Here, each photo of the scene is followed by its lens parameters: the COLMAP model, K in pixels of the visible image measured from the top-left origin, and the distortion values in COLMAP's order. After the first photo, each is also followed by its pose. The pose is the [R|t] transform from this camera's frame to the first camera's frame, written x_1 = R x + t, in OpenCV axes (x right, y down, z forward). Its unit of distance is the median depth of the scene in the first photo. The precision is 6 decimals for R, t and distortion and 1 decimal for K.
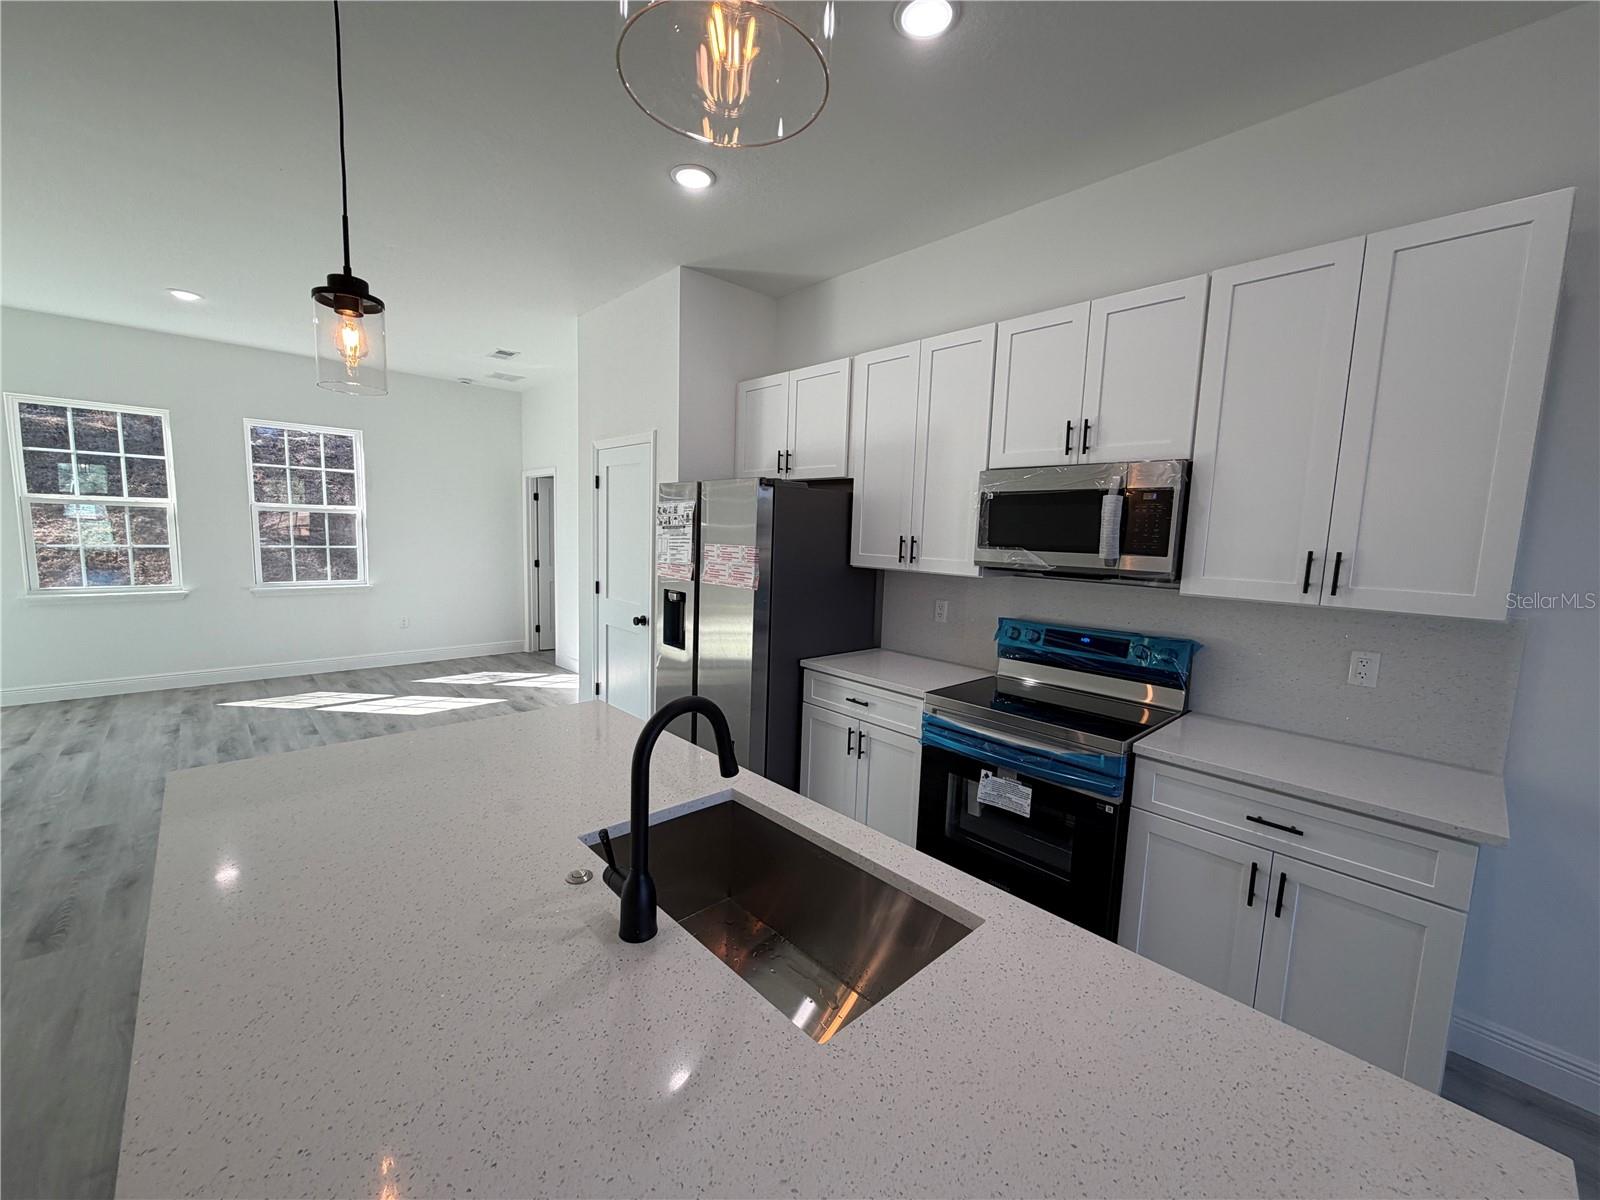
lens RADIAL K [[633.0, 0, 793.1], [0, 633.0, 601.3], [0, 0, 1]] dist [0.001902, 0.000045]
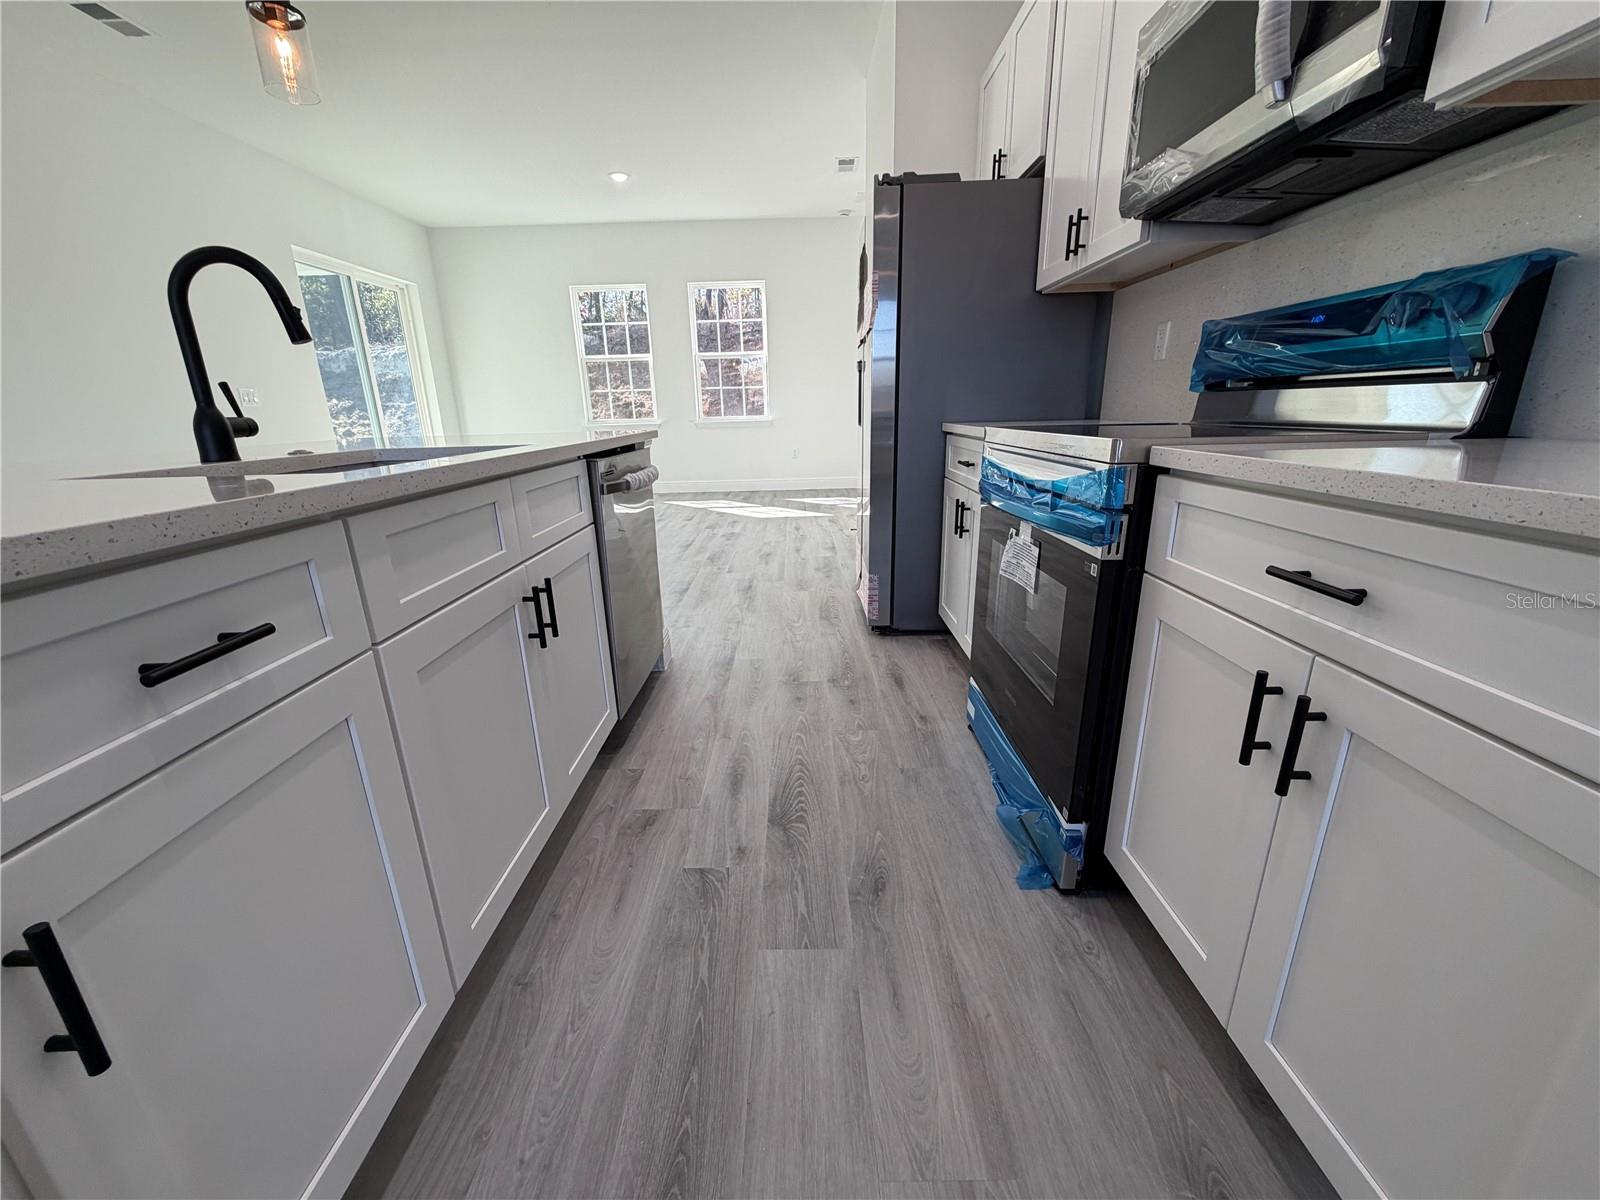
lens RADIAL K [[633.0, 0, 793.1], [0, 633.0, 601.3], [0, 0, 1]] dist [0.001902, 0.000045]
pose [[0.731857, 0.152215, -0.664240, 0.419309], [-0.028476, 0.980714, 0.193363, 0.157107], [0.680863, -0.122600, 0.722077, 0.253129]]
